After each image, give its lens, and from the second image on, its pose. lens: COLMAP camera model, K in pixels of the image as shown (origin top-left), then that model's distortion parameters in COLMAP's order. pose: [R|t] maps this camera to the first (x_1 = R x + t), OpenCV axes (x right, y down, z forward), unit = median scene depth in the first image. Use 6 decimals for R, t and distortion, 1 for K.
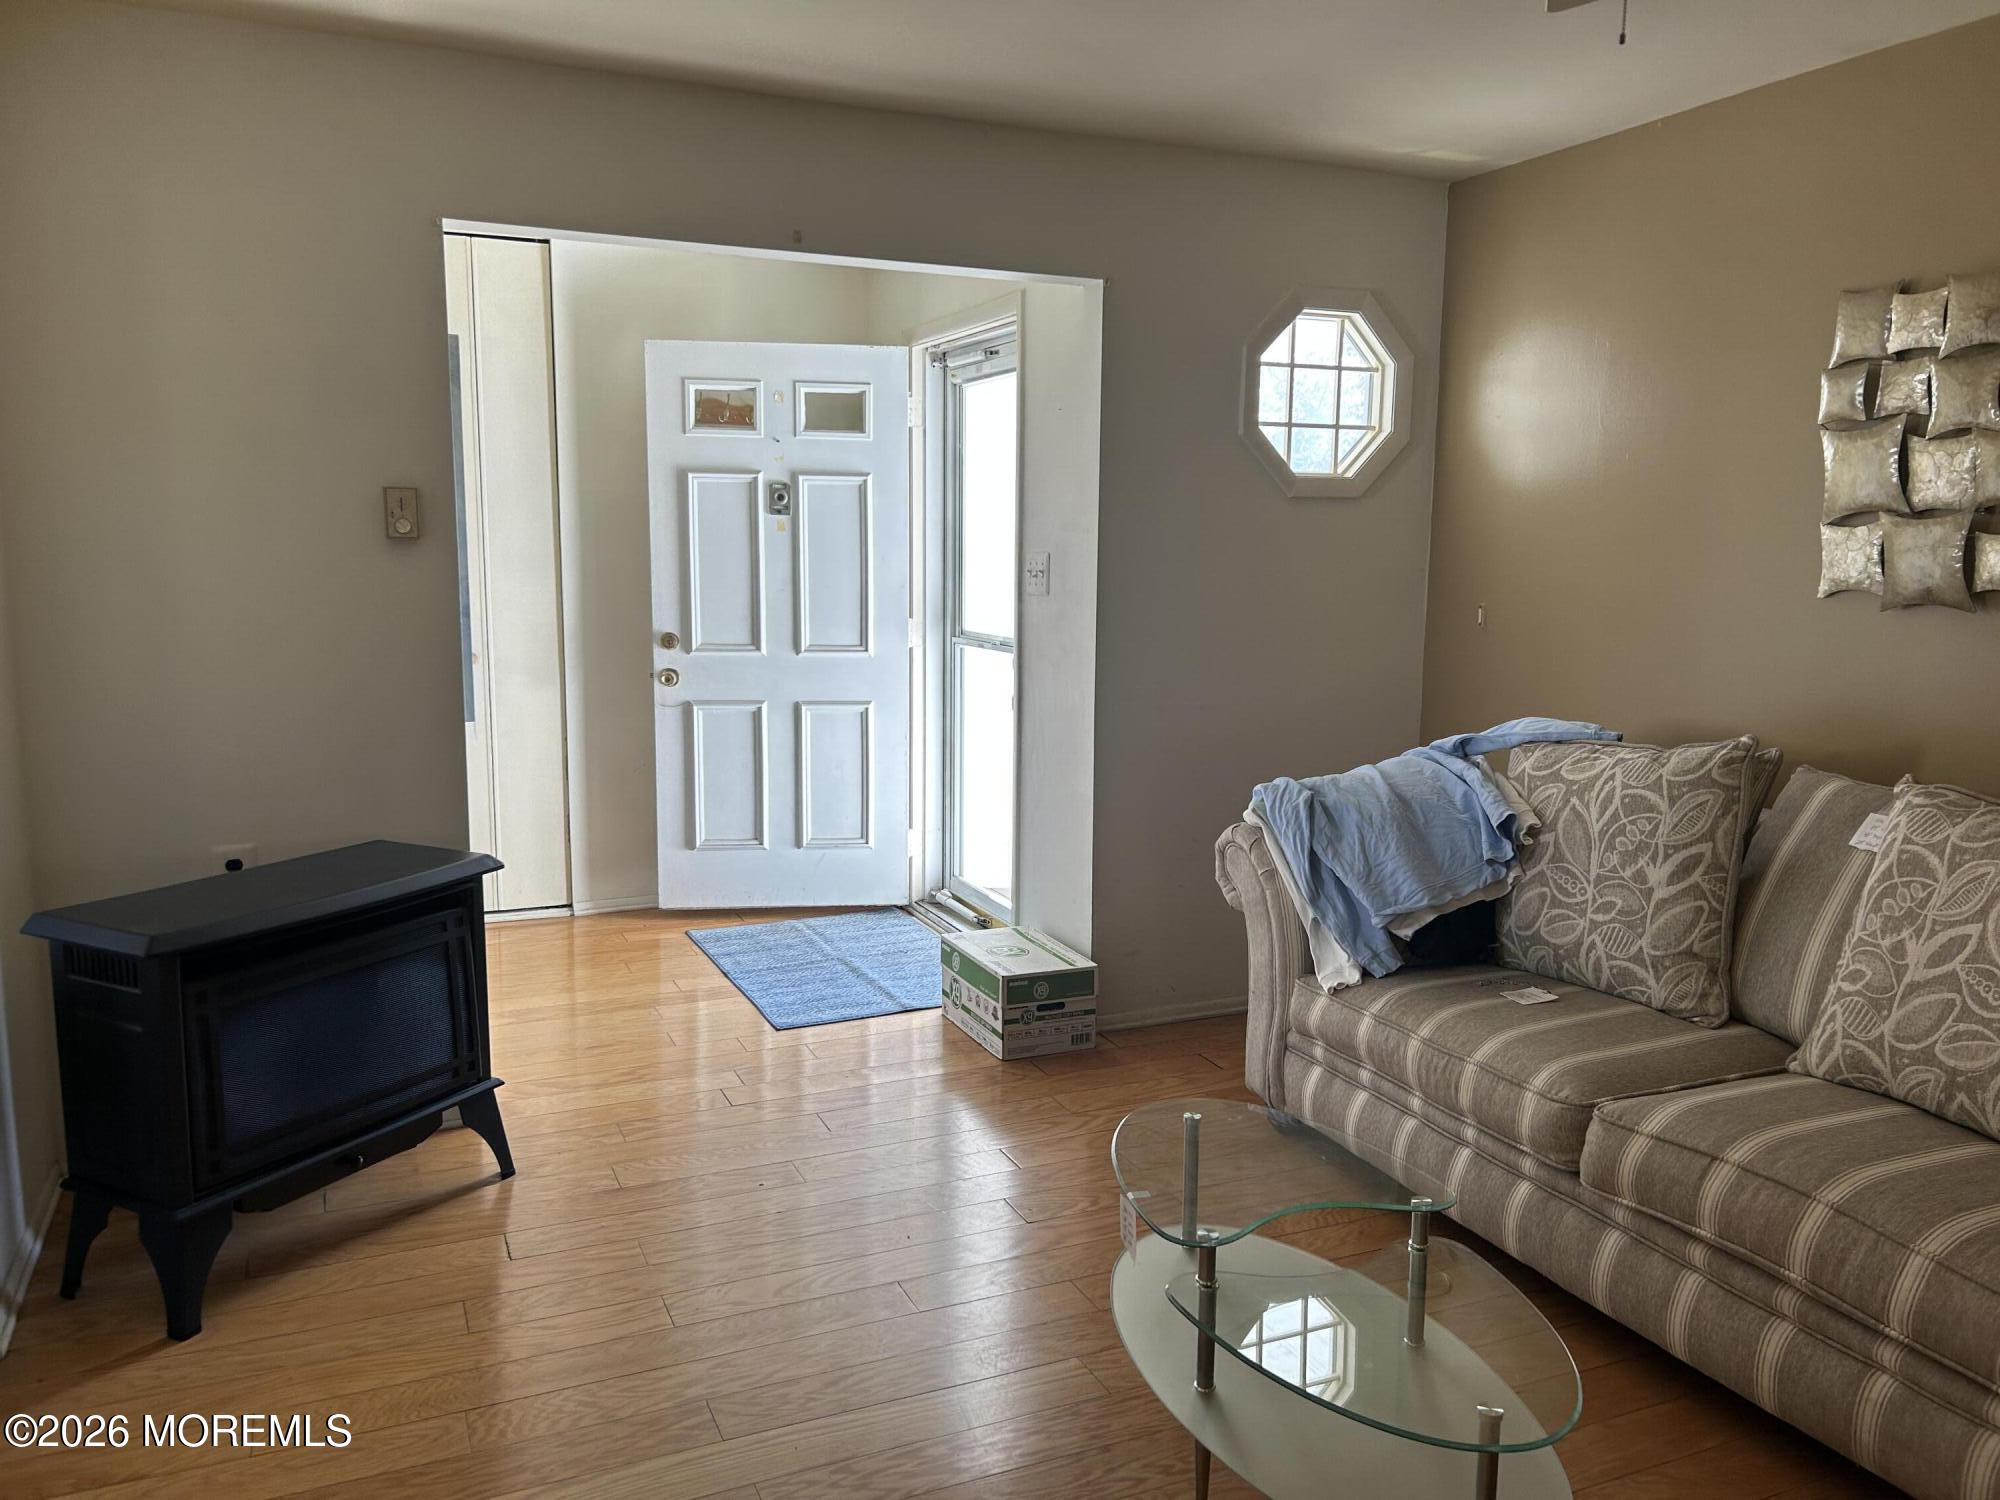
lens RADIAL K [[1495.5, 0, 1002.9], [0, 1495.5, 753.0], [0, 0, 1]] dist [0.047819, -0.062367]
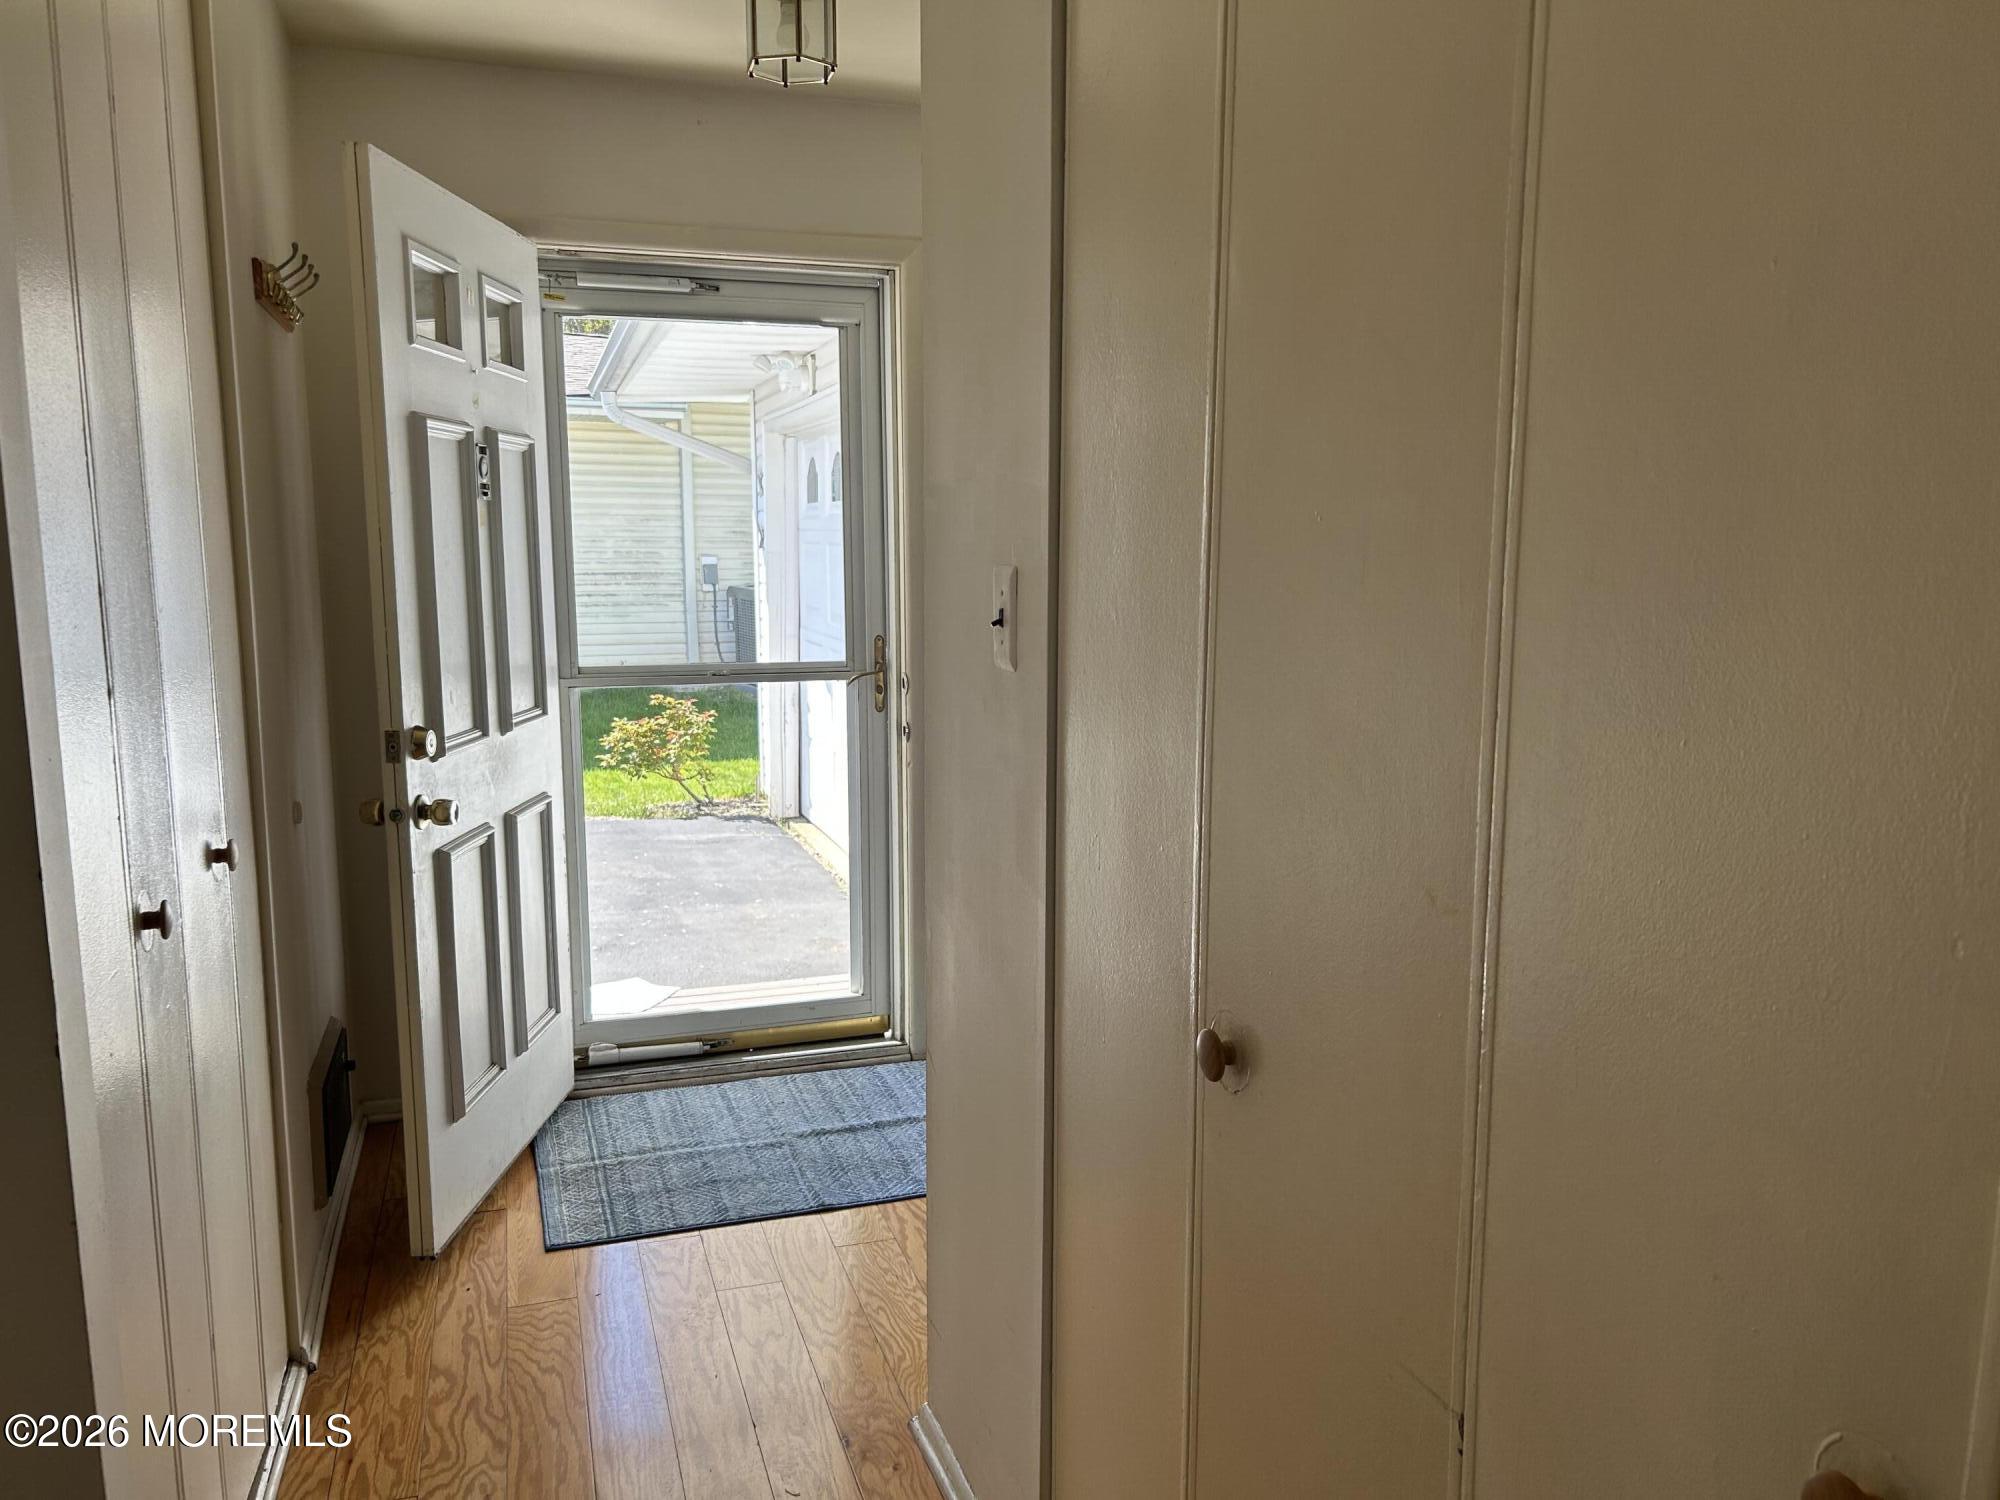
lens RADIAL K [[1495.5, 0, 1002.9], [0, 1495.5, 753.0], [0, 0, 1]] dist [0.047819, -0.062367]
pose [[0.098129, -0.152902, 0.983357, -0.730628], [0.131794, 0.981420, 0.139449, -0.119755], [-0.986408, 0.115917, 0.116457, 0.764656]]
